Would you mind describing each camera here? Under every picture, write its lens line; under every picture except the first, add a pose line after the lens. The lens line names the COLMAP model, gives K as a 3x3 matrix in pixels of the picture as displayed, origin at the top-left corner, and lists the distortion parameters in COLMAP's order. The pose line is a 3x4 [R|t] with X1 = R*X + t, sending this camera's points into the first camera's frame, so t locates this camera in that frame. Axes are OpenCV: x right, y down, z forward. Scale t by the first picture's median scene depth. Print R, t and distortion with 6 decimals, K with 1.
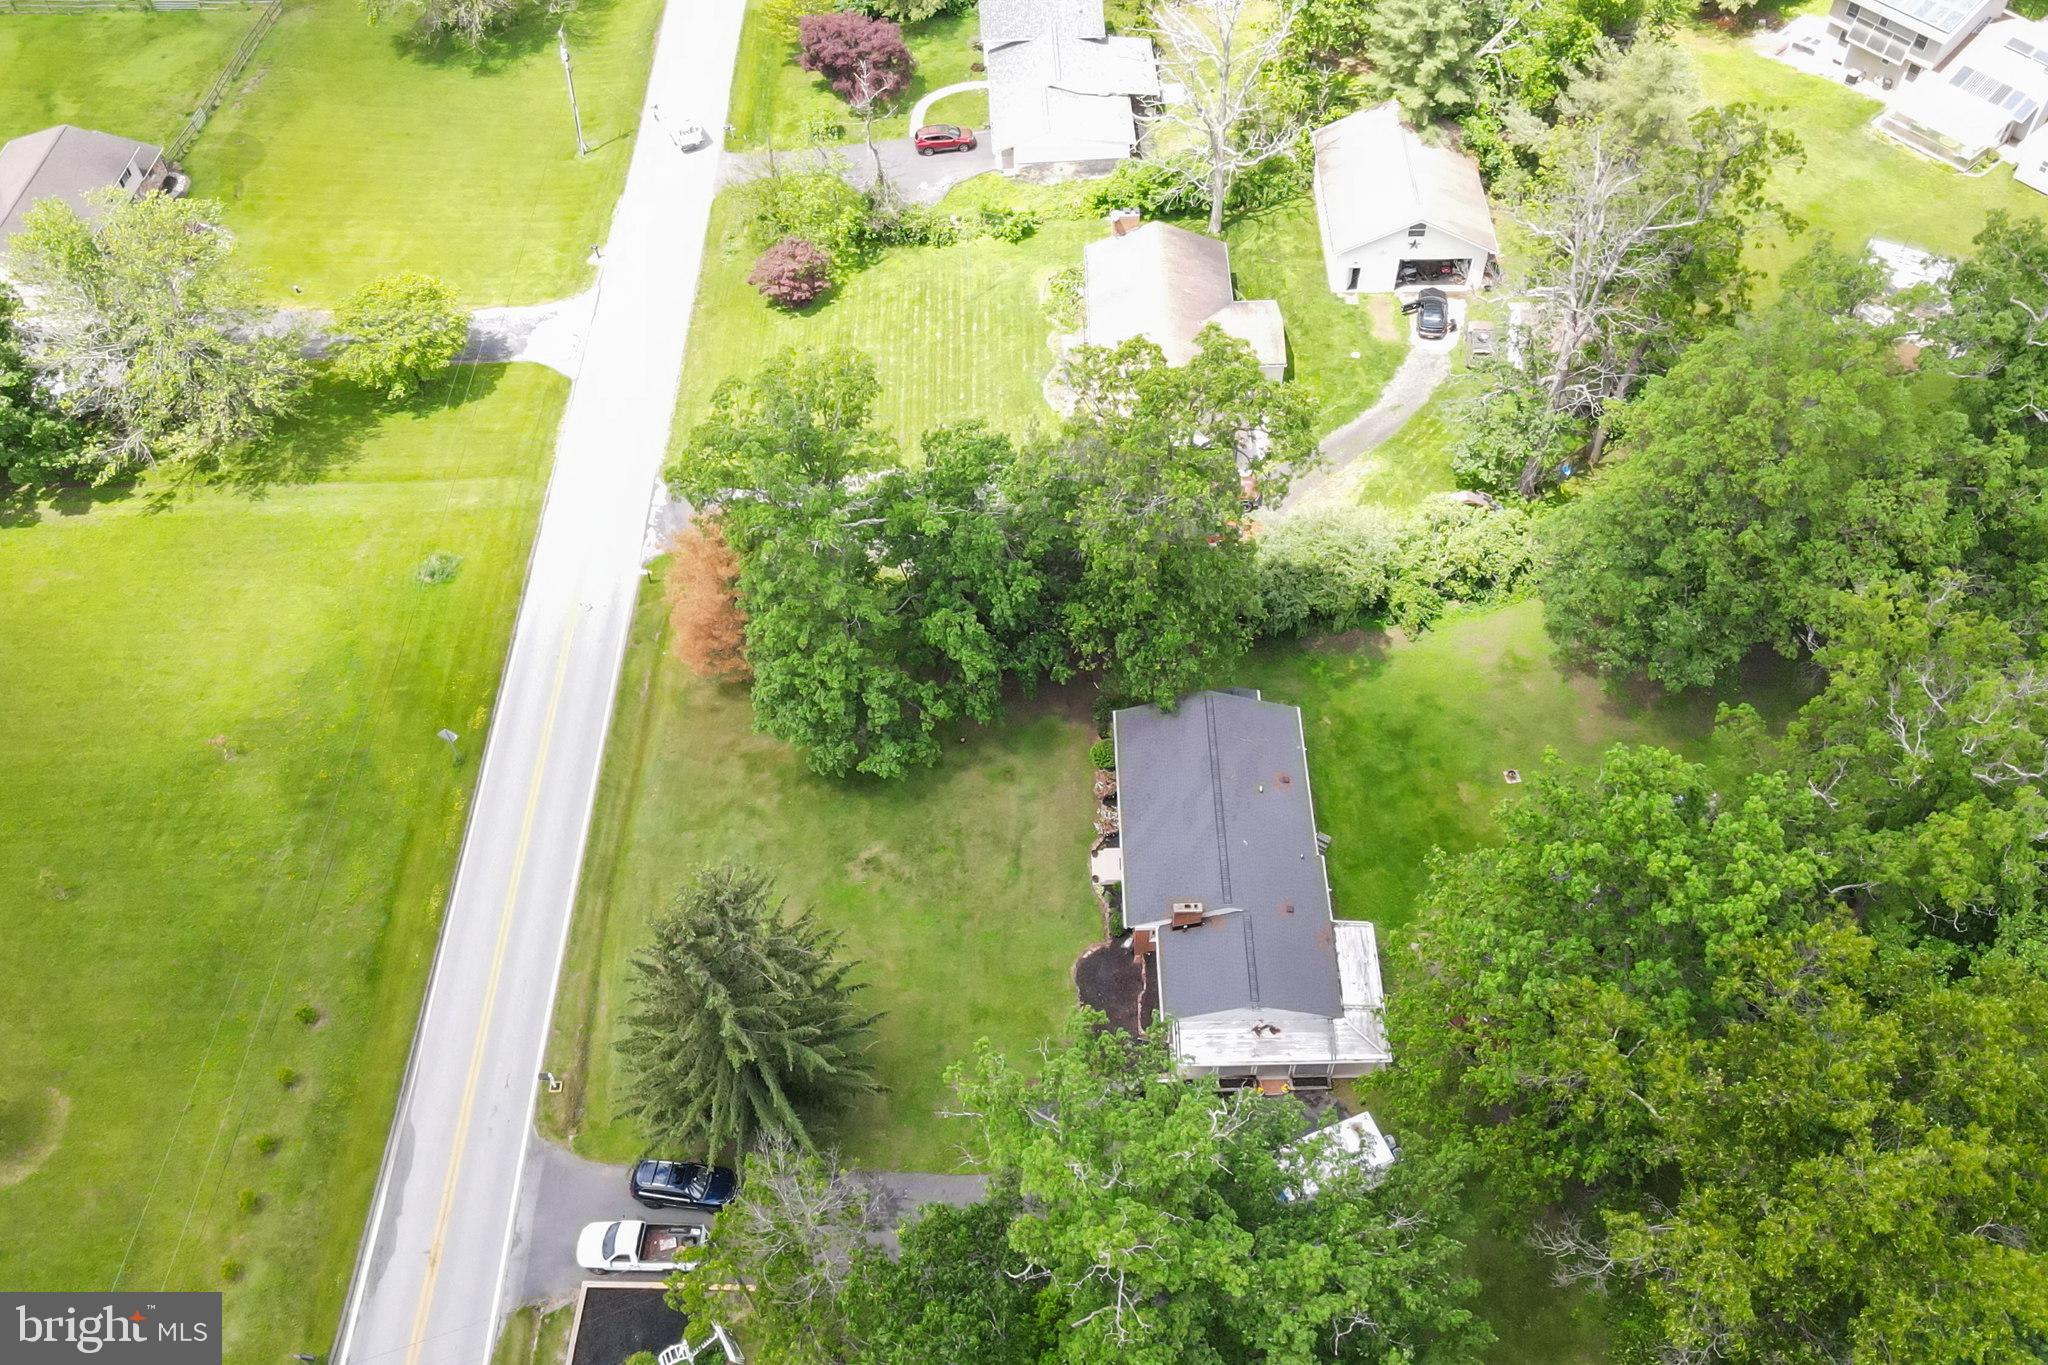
lens RADIAL K [[1744.9, 0, 1017.2], [0, 1744.9, 684.8], [0, 0, 1]] dist [-0.005316, 0.002365]
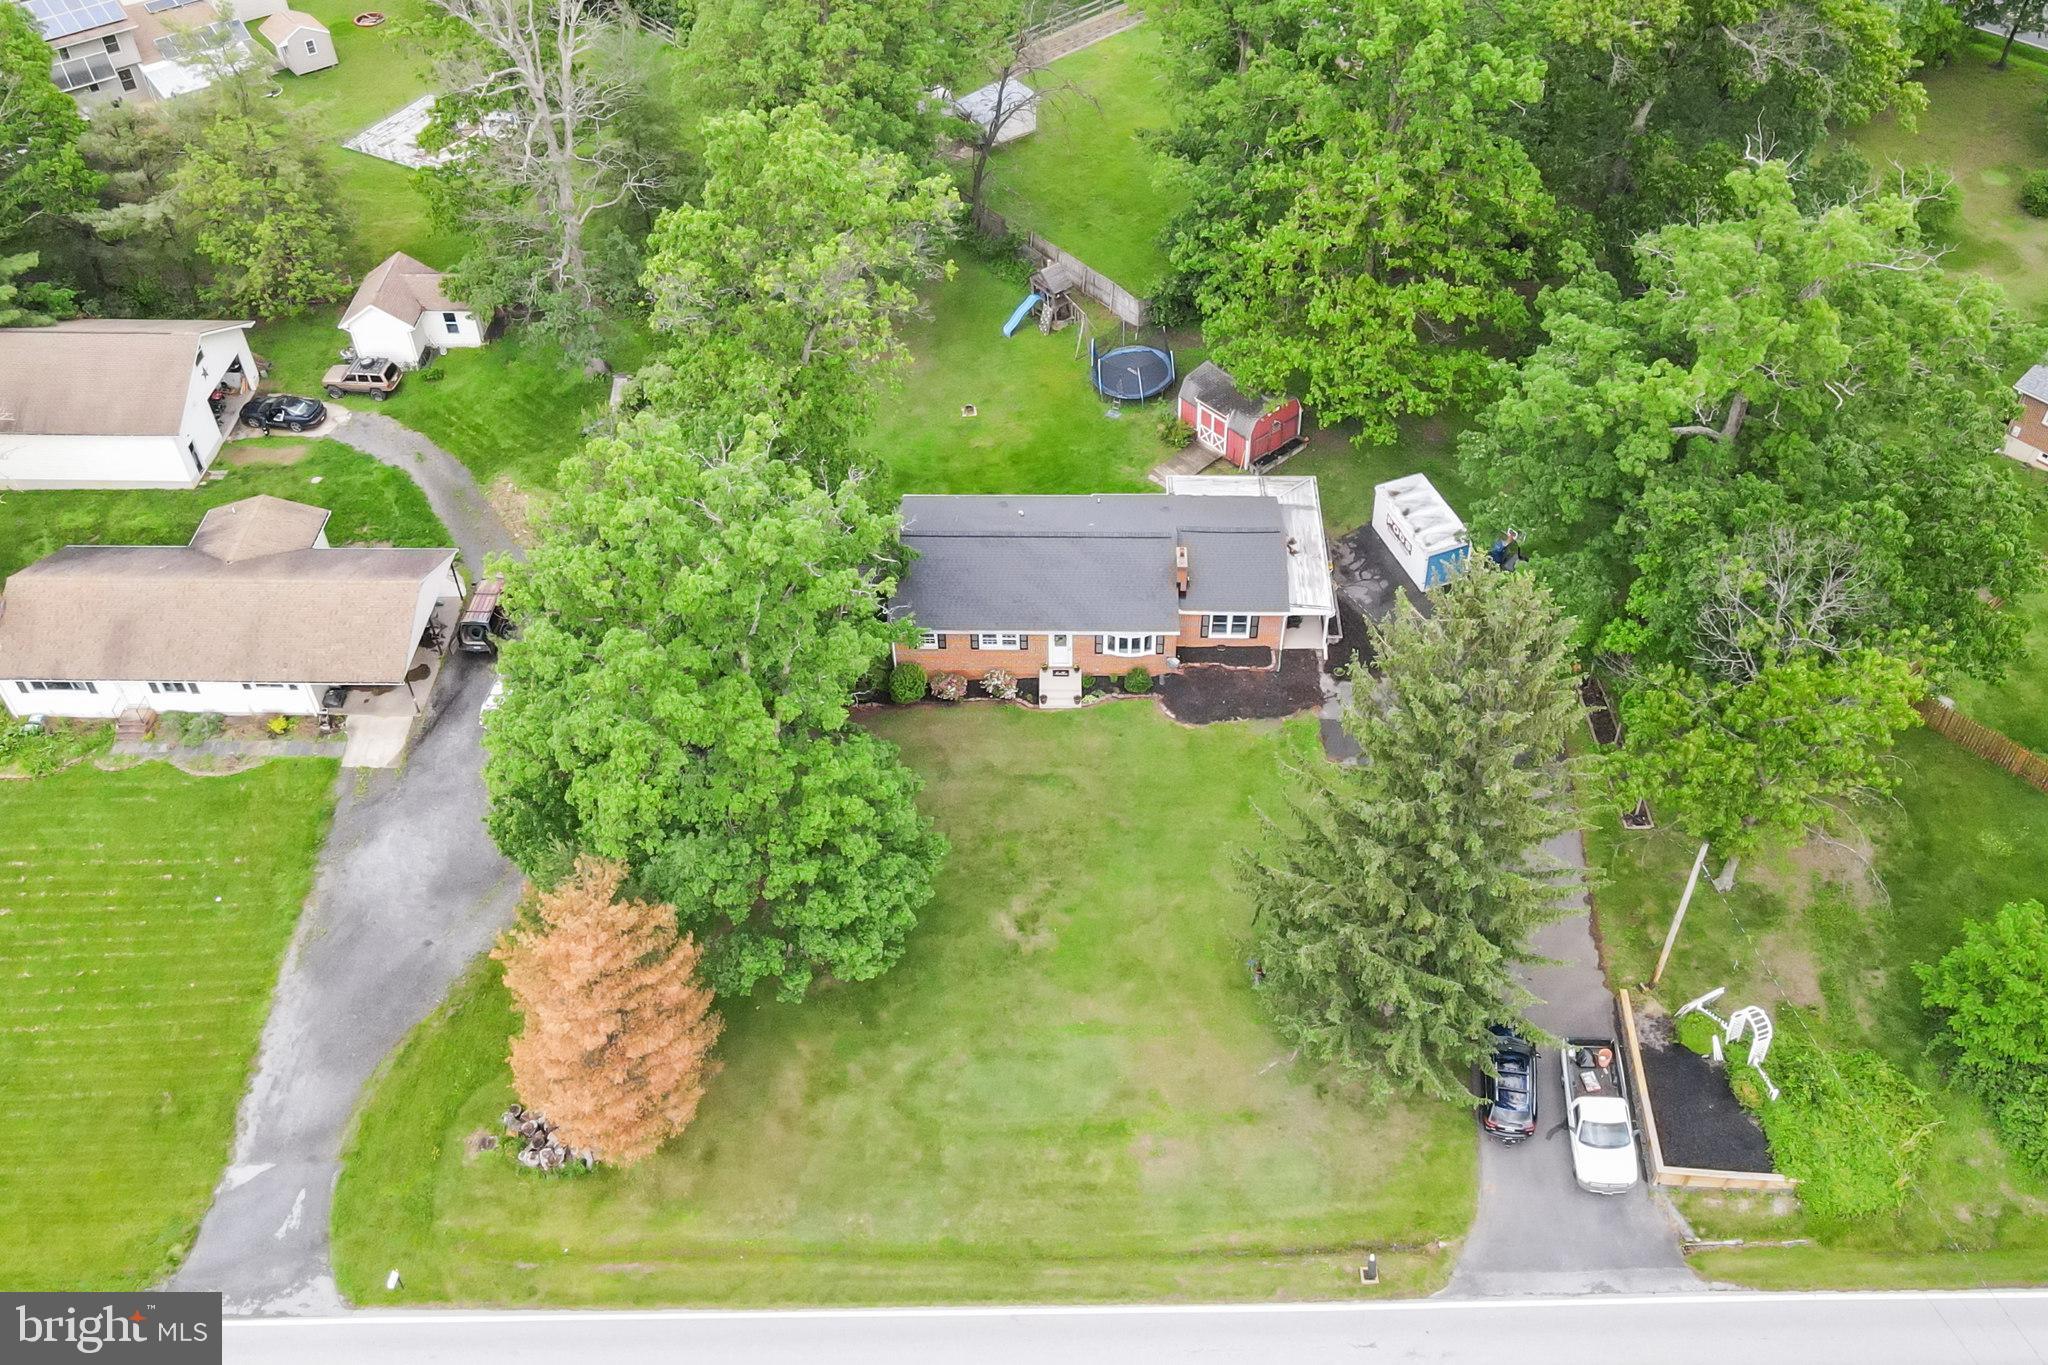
lens RADIAL K [[1744.9, 0, 1020.8], [0, 1744.9, 679.3], [0, 0, 1]] dist [-0.005316, 0.002365]
pose [[0.040557, -0.679951, 0.732135, -0.622753], [0.803624, 0.457622, 0.380487, -0.263313], [-0.593753, 0.572930, 0.564985, 0.542334]]
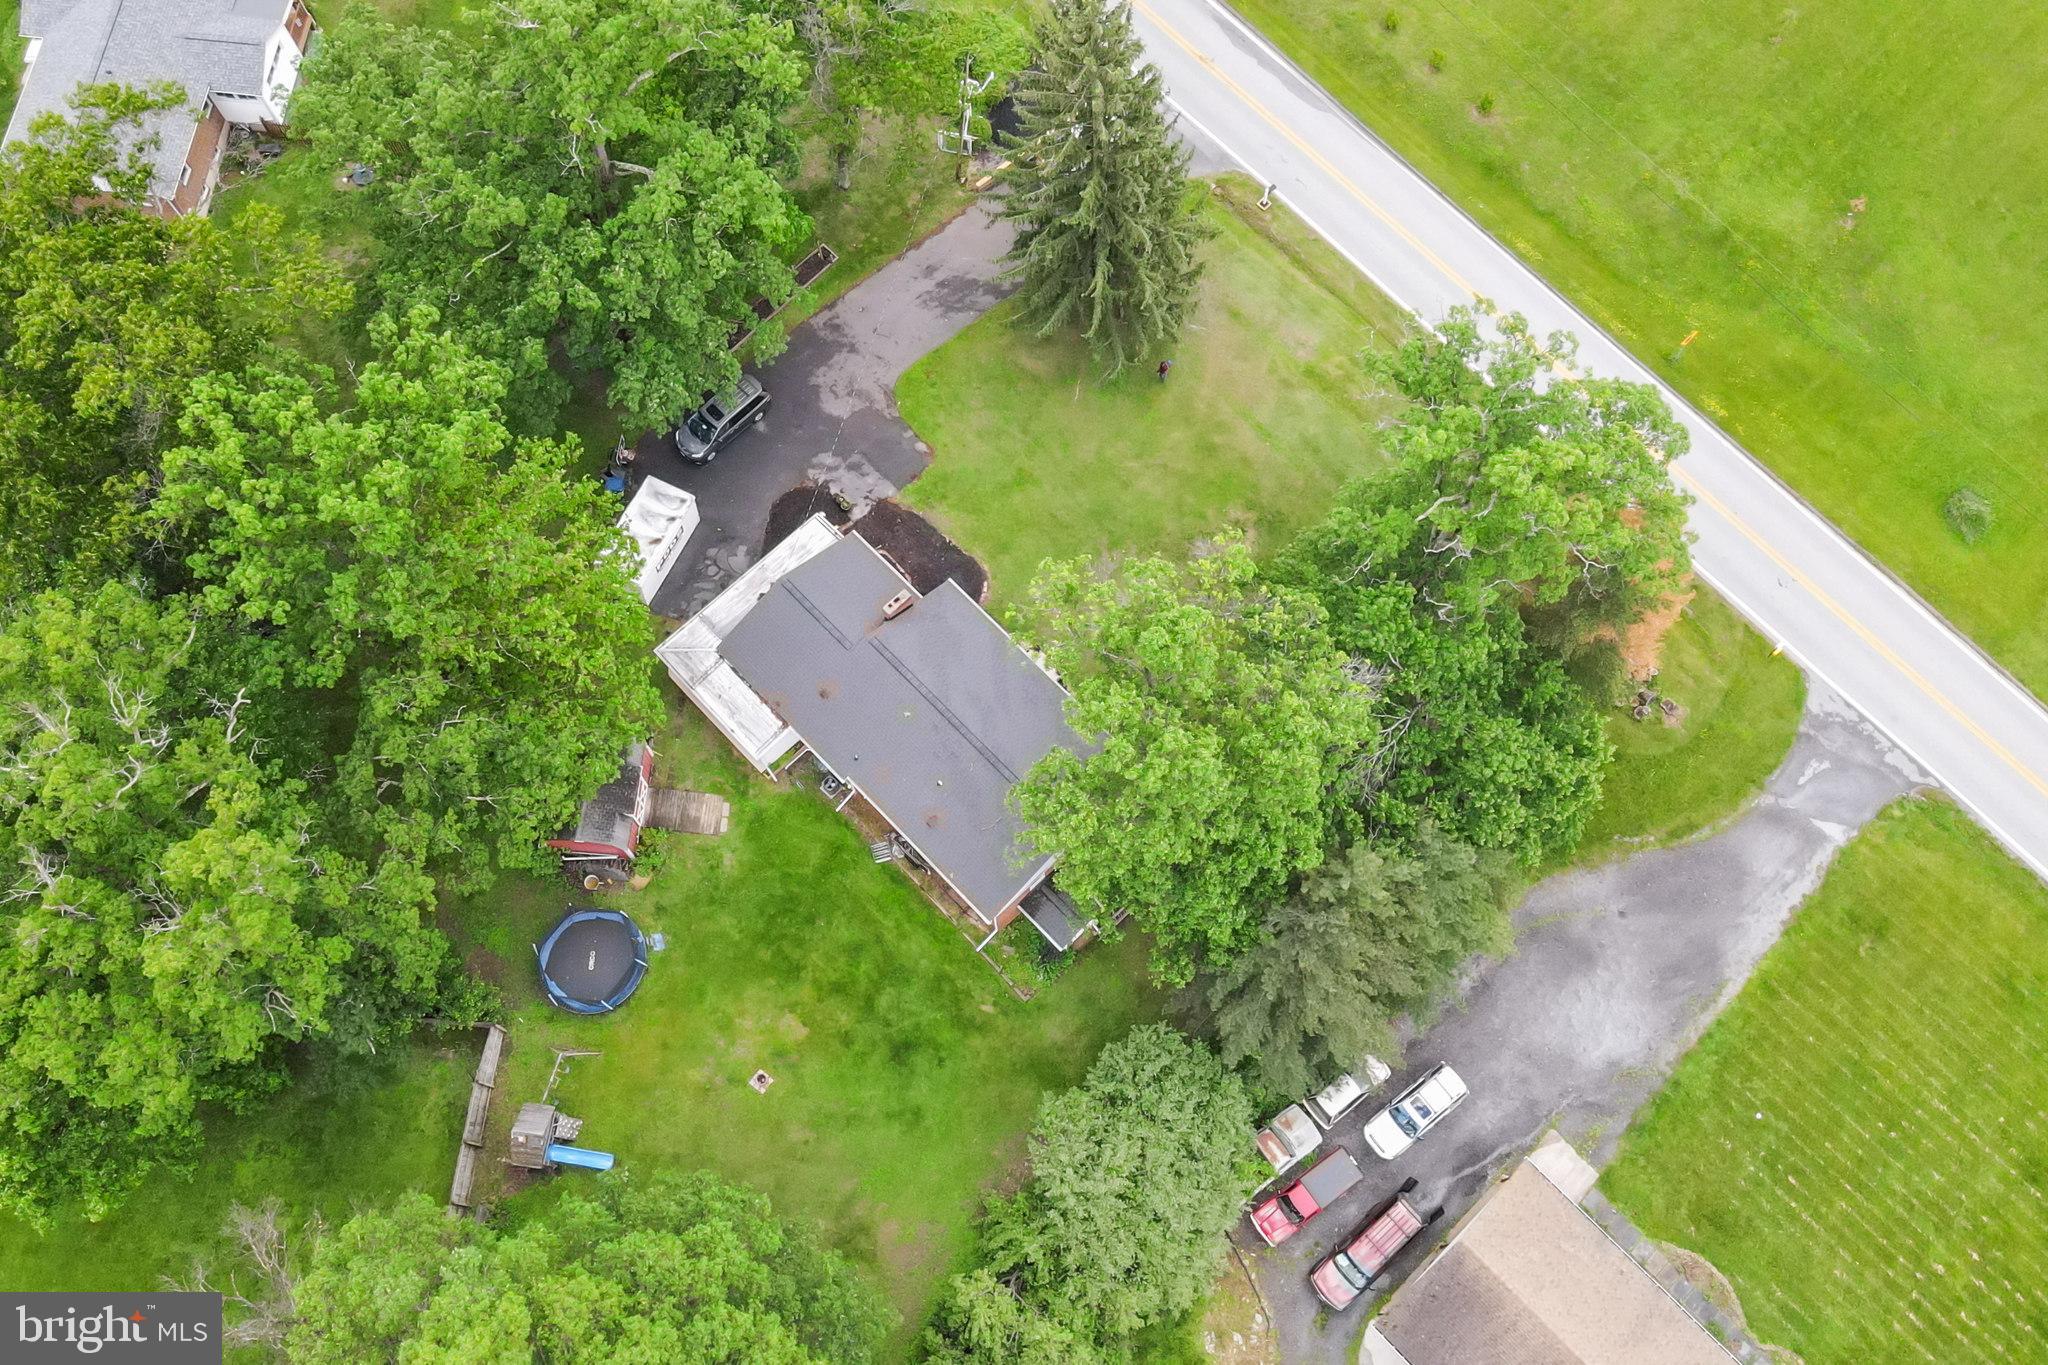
lens RADIAL K [[1744.9, 0, 1017.7], [0, 1744.9, 683.3], [0, 0, 1]] dist [-0.005316, 0.002365]
pose [[-0.726442, 0.659187, -0.194302, 0.254608], [-0.518393, -0.340001, 0.784645, -0.643633], [0.451165, 0.670724, 0.588709, 0.489246]]
